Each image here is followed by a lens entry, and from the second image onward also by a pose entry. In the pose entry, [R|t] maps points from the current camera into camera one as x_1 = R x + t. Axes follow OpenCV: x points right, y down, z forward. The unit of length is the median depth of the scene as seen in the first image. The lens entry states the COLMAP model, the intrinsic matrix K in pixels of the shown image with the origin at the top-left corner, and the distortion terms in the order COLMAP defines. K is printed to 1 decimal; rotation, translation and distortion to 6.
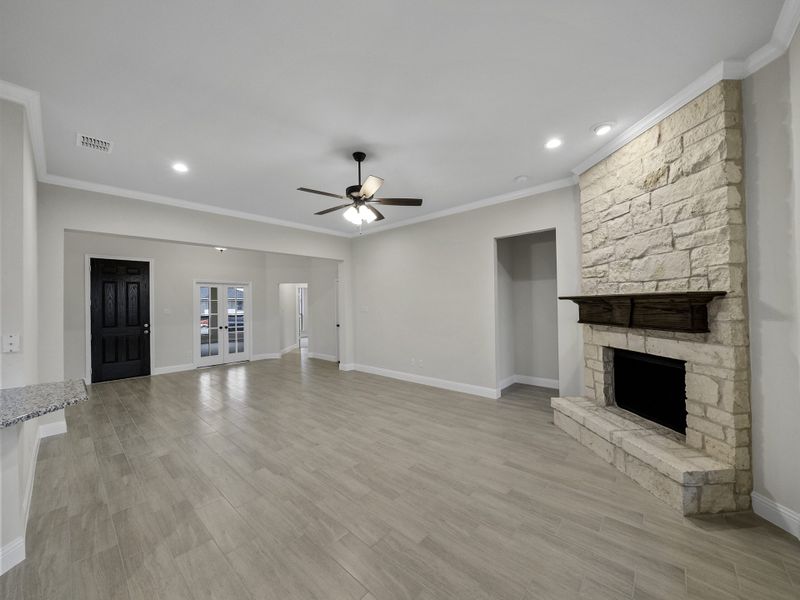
lens RADIAL K [[310.9, 0, 388.5], [0, 310.9, 300.8], [0, 0, 1]] dist [-0.002055, -0.001127]
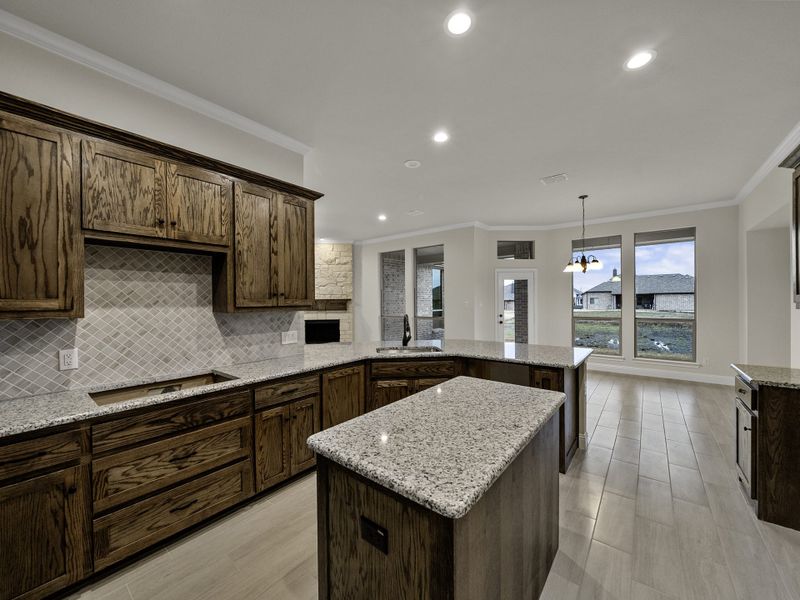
lens RADIAL K [[310.9, 0, 403.9], [0, 310.9, 299.8], [0, 0, 1]] dist [-0.002055, -0.001127]
pose [[-0.073590, 0.021408, 0.997059, -2.258463], [-0.002492, 0.999762, -0.021650, 0.049887], [-0.997285, -0.004078, -0.073519, 0.512833]]
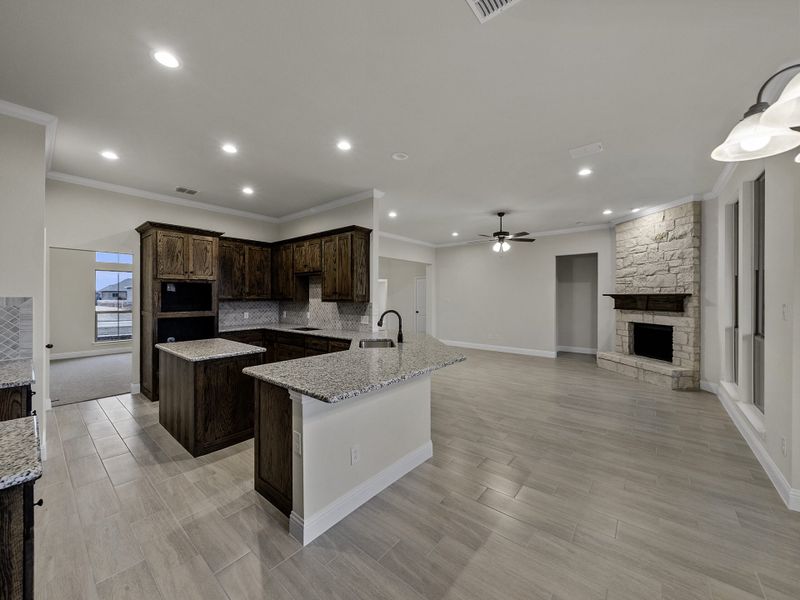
lens RADIAL K [[310.9, 0, 393.6], [0, 310.9, 296.3], [0, 0, 1]] dist [-0.002055, -0.001127]
pose [[0.998744, 0.019651, 0.046083, -0.981092], [-0.020097, 0.999756, 0.009222, 0.009488], [-0.045891, -0.010137, 0.998895, -0.959216]]
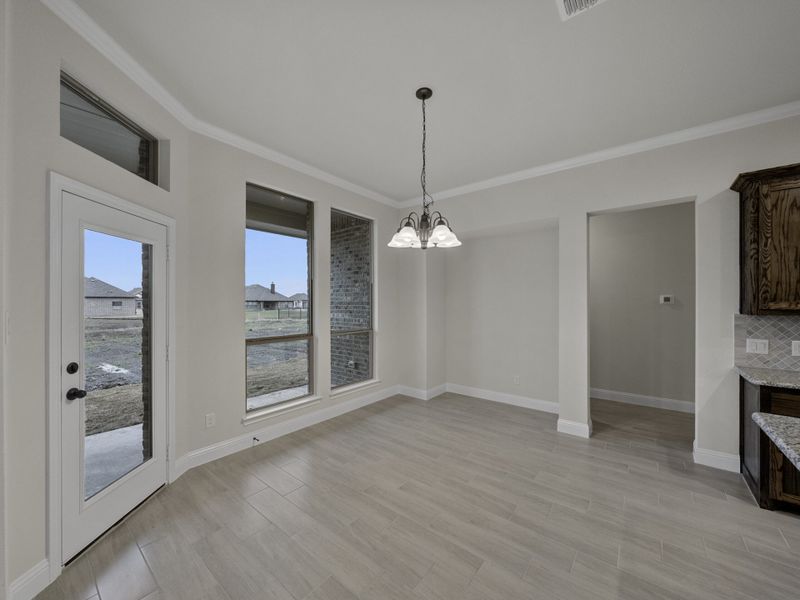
lens RADIAL K [[310.9, 0, 391.7], [0, 310.9, 303.2], [0, 0, 1]] dist [-0.002055, -0.001127]
pose [[-0.997769, 0.018092, -0.064269, -0.358093], [0.018689, 0.999787, -0.008704, 0.009331], [0.064098, -0.009885, -0.997895, 0.203318]]
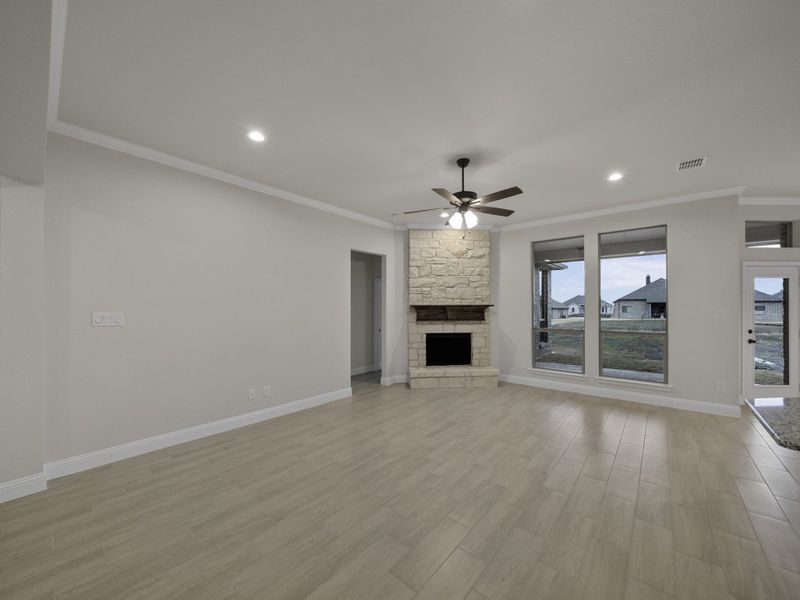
lens RADIAL K [[310.9, 0, 402.1], [0, 310.9, 307.6], [0, 0, 1]] dist [-0.002055, -0.001127]
pose [[-0.055283, 0.018536, 0.998299, -1.364668], [-0.009449, 0.999773, -0.019087, 0.043999], [-0.998426, -0.010488, -0.055096, 1.567653]]
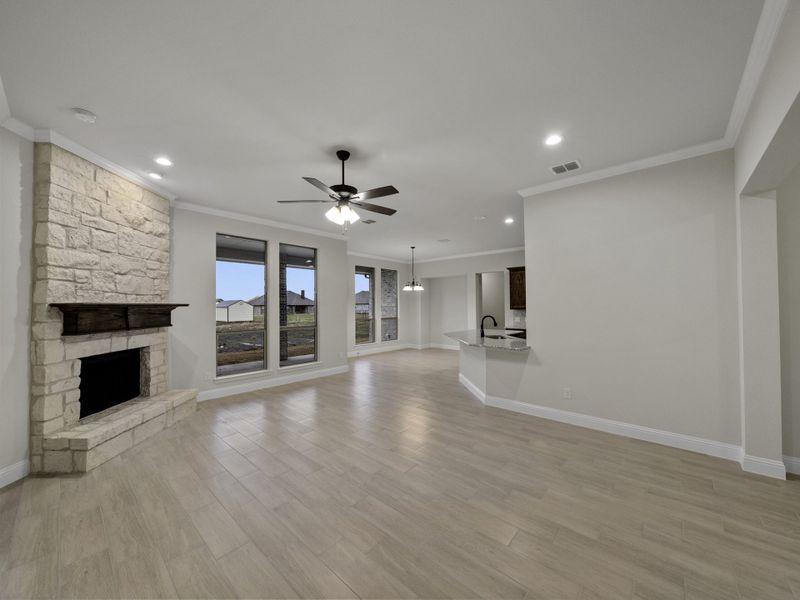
lens RADIAL K [[310.9, 0, 399.4], [0, 310.9, 301.1], [0, 0, 1]] dist [-0.002055, -0.001127]
pose [[-0.999475, 0.022609, -0.023203, -0.297151], [0.023279, 0.999307, -0.029028, 0.033294], [0.022530, -0.029553, -0.999309, 2.464703]]
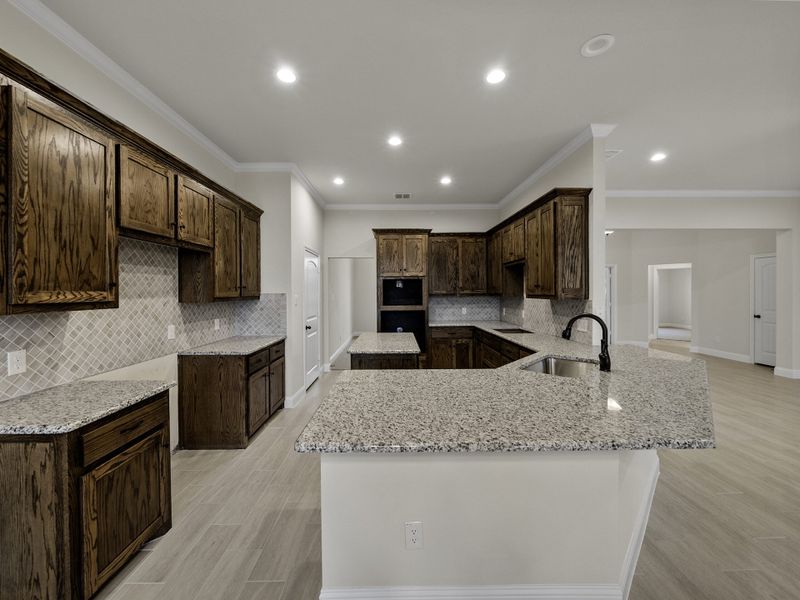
lens RADIAL K [[310.9, 0, 397.0], [0, 310.9, 294.0], [0, 0, 1]] dist [-0.002055, -0.001127]
pose [[0.687498, 0.019769, -0.725918, -0.677400], [0.001204, 0.999597, 0.028363, 0.008396], [0.726186, -0.020373, 0.687197, -0.512080]]
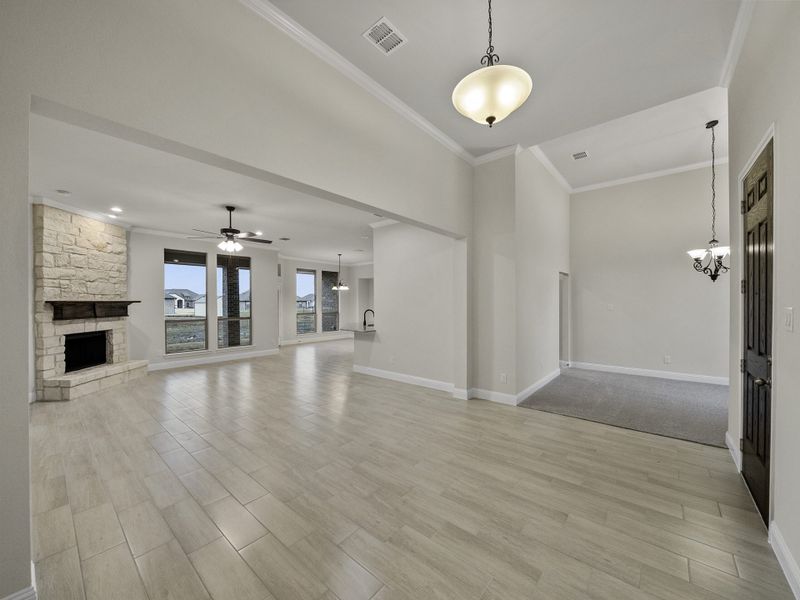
lens RADIAL K [[310.9, 0, 399.7], [0, 310.9, 304.7], [0, 0, 1]] dist [-0.002055, -0.001127]
pose [[-0.998474, 0.021040, -0.051063, -1.061079], [0.021190, 0.999773, -0.002387, 0.050786], [0.051001, -0.003465, -0.998693, 3.251668]]
